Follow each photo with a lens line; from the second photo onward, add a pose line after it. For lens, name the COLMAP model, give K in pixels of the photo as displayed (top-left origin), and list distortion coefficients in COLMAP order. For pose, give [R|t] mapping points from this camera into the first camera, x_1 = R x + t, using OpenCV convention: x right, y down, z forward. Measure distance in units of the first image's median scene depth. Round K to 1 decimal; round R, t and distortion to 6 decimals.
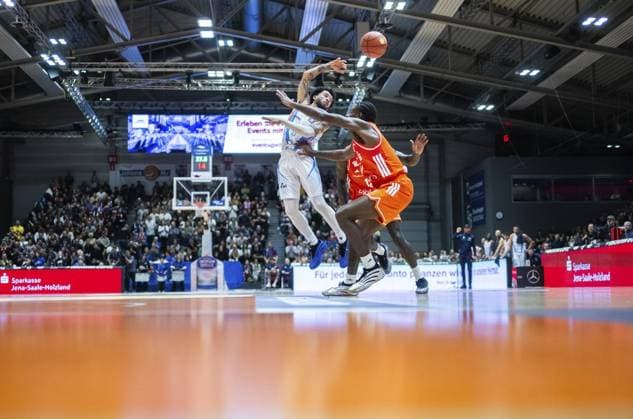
lens RADIAL K [[817.8, 0, 316.5], [0, 817.8, 209.5], [0, 0, 1]] dist [-0.029517, 0.020264]
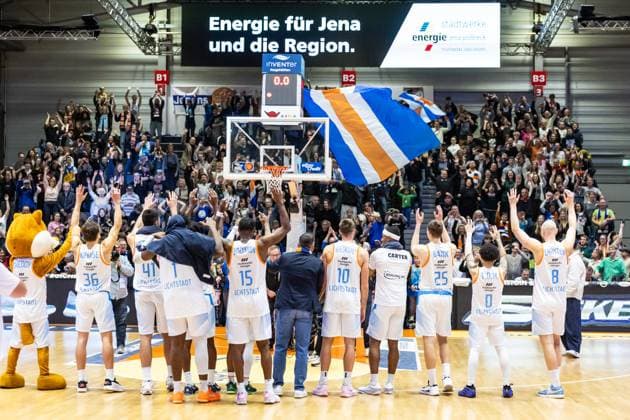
lens RADIAL K [[1130.6, 0, 369.3], [0, 1130.6, 179.6], [0, 0, 1]] dist [-0.018092, -0.139455]
pose [[0.994221, 0.014163, -0.106418, -0.007419], [-0.010858, 0.999442, 0.031574, -0.019208], [0.106806, -0.030236, 0.993820, 0.250519]]
